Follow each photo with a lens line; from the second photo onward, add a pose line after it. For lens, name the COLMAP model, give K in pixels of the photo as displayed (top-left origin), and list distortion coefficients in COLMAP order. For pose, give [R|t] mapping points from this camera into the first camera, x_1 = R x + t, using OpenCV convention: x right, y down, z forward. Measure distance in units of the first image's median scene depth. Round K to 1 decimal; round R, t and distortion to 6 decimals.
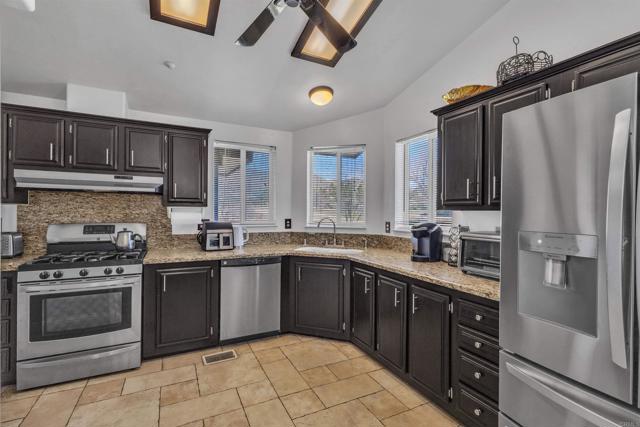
lens RADIAL K [[297.5, 0, 321.1], [0, 297.5, 212.8], [0, 0, 1]] dist [0.002356, 0.000574]
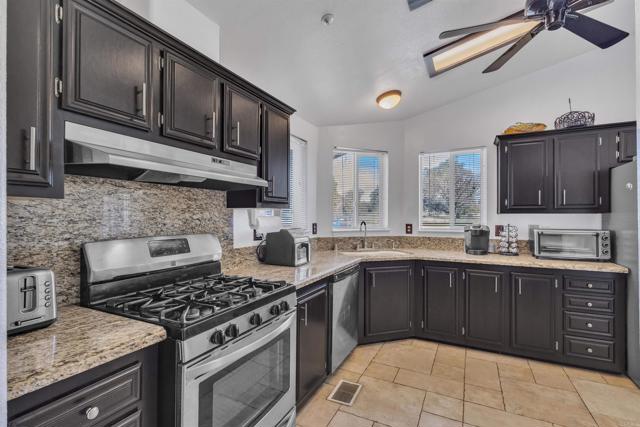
lens RADIAL K [[297.5, 0, 320.4], [0, 297.5, 216.2], [0, 0, 1]] dist [0.002356, 0.000574]
pose [[0.803769, -0.006651, 0.594905, -0.777135], [0.007689, 0.999970, 0.000790, -0.001847], [-0.594892, 0.003939, 0.803796, 0.333075]]
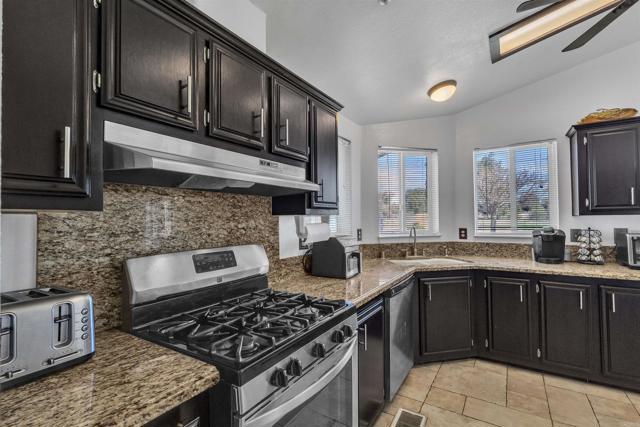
lens RADIAL K [[297.5, 0, 320.5], [0, 297.5, 213.6], [0, 0, 1]] dist [0.002356, 0.000574]
pose [[0.858083, -0.008714, 0.513437, -0.776950], [0.021541, 0.999587, -0.019035, -0.010935], [-0.513059, 0.027394, 0.857916, 0.422971]]
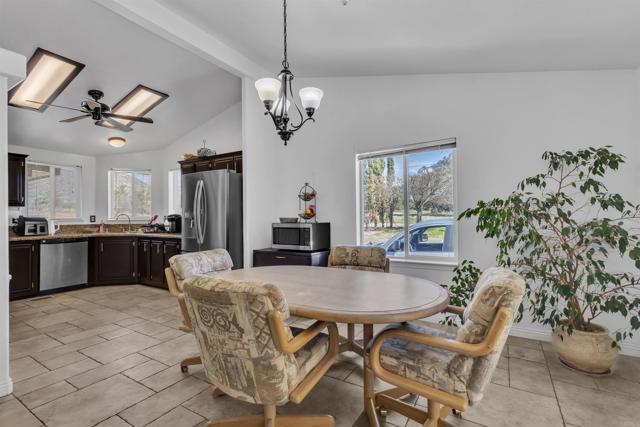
lens RADIAL K [[297.5, 0, 320.8], [0, 297.5, 212.7], [0, 0, 1]] dist [0.002356, 0.000574]
pose [[0.849354, -0.007152, 0.527776, 0.087499], [0.017497, 0.999740, -0.014610, 0.059194], [-0.527534, 0.021644, 0.849258, -1.058890]]
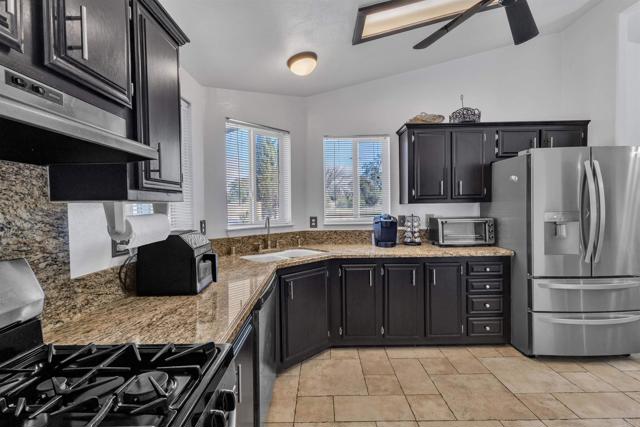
lens RADIAL K [[297.5, 0, 321.4], [0, 297.5, 213.0], [0, 0, 1]] dist [0.002356, 0.000574]
pose [[0.448622, -0.037037, 0.892954, -0.705907], [0.023037, 0.999288, 0.029874, -0.011141], [-0.893425, 0.007169, 0.449156, 0.591228]]
